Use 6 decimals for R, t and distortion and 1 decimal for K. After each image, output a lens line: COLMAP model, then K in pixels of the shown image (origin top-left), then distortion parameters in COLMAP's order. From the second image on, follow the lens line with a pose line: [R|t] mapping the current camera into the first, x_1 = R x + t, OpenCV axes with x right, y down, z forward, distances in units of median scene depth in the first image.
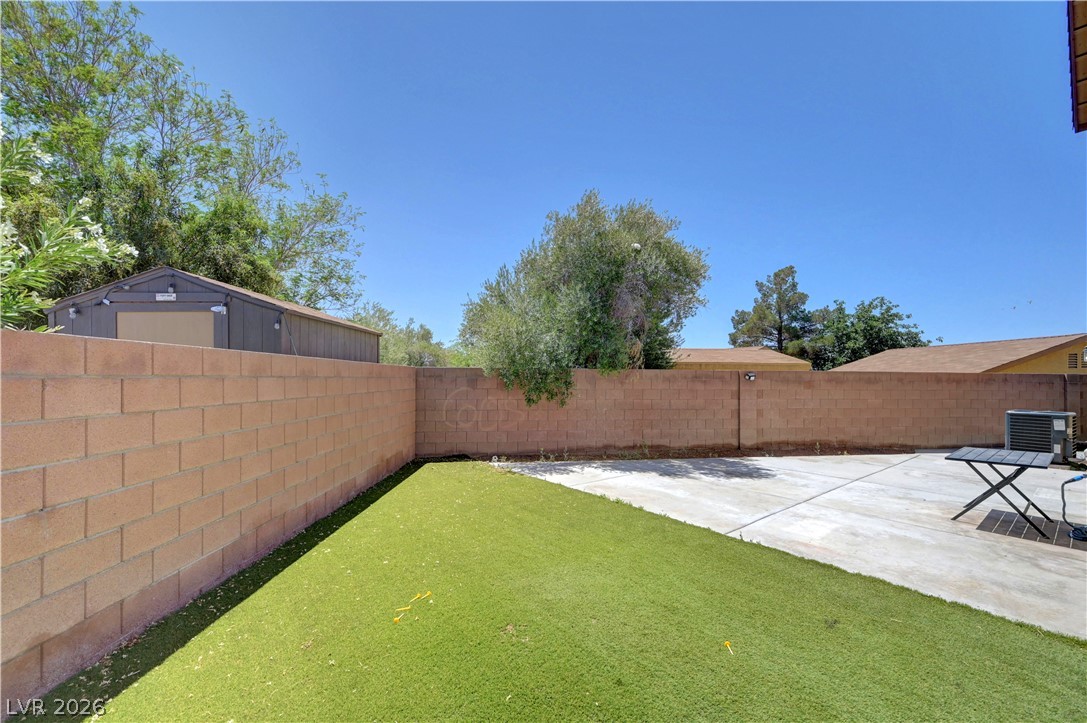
lens RADIAL K [[475.6, 0, 535.0], [0, 475.6, 370.5], [0, 0, 1]] dist [0.000722, 0.001299]
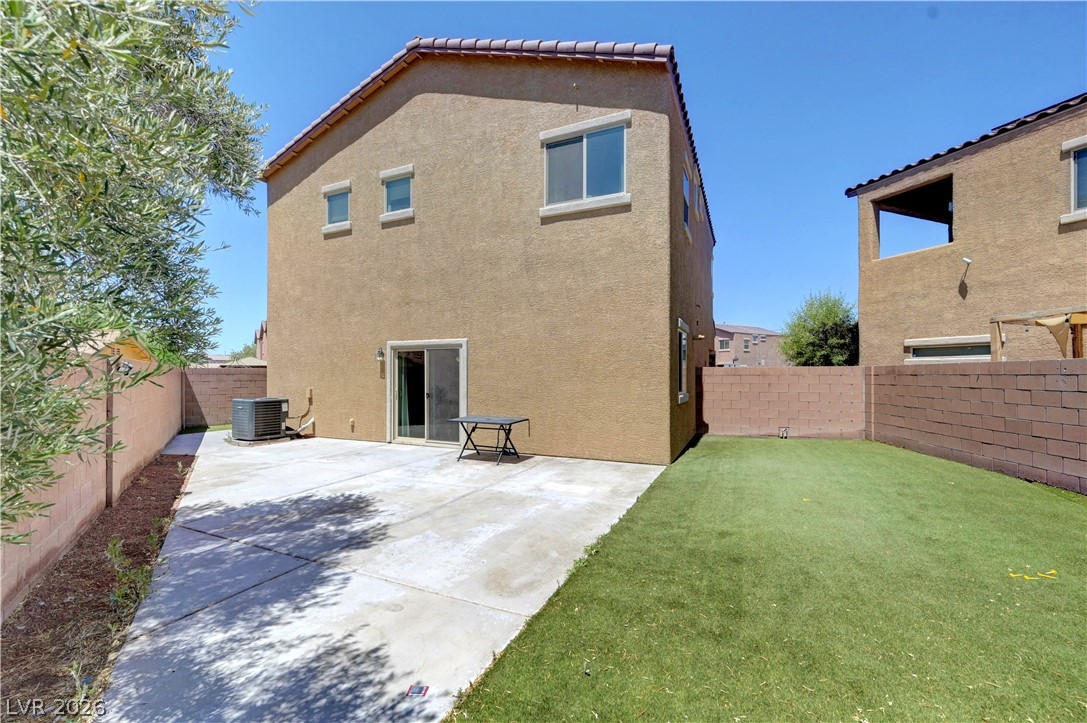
lens RADIAL K [[430.8, 0, 529.2], [0, 430.8, 370.8], [0, 0, 1]] dist [0.000886, 0.000276]
pose [[-0.459832, 0.004206, 0.887996, -0.216963], [-0.018068, 0.999737, -0.014092, 0.018593], [-0.887822, -0.022524, -0.459635, 0.892250]]
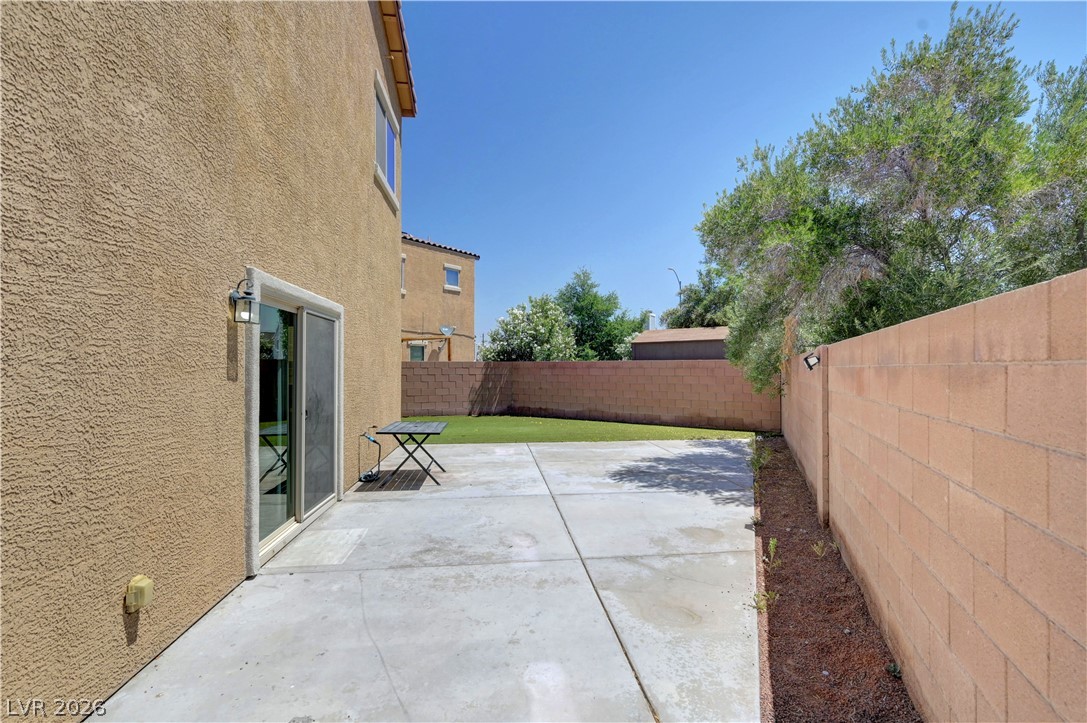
lens RADIAL K [[455.9, 0, 547.2], [0, 455.9, 365.2], [0, 0, 1]] dist [0.000478, -0.000154]
pose [[-0.518460, -0.005108, -0.855086, 1.061410], [0.019636, 0.999647, -0.017877, 0.022607], [0.854876, -0.026059, -0.518177, 1.106464]]
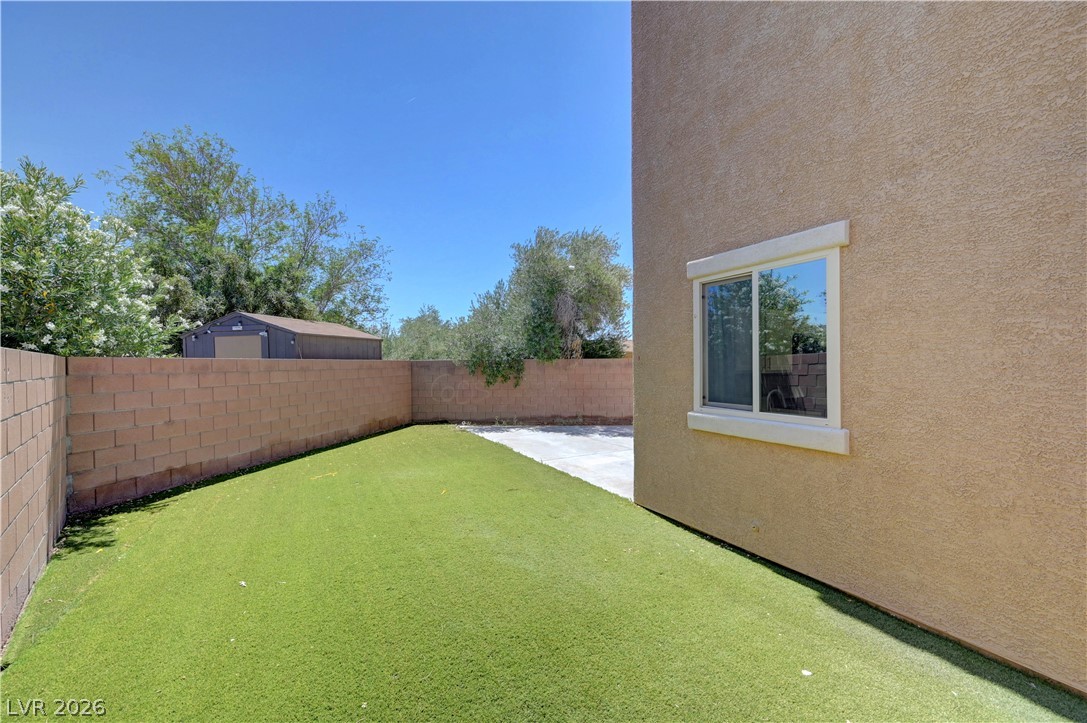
lens RADIAL K [[430.8, 0, 536.3], [0, 430.8, 362.6], [0, 0, 1]] dist [0.000886, 0.000276]
pose [[0.989362, -0.012883, -0.144901, 0.317411], [0.014801, 0.999816, 0.012166, -0.011001], [0.144717, -0.014181, 0.989371, -0.256311]]
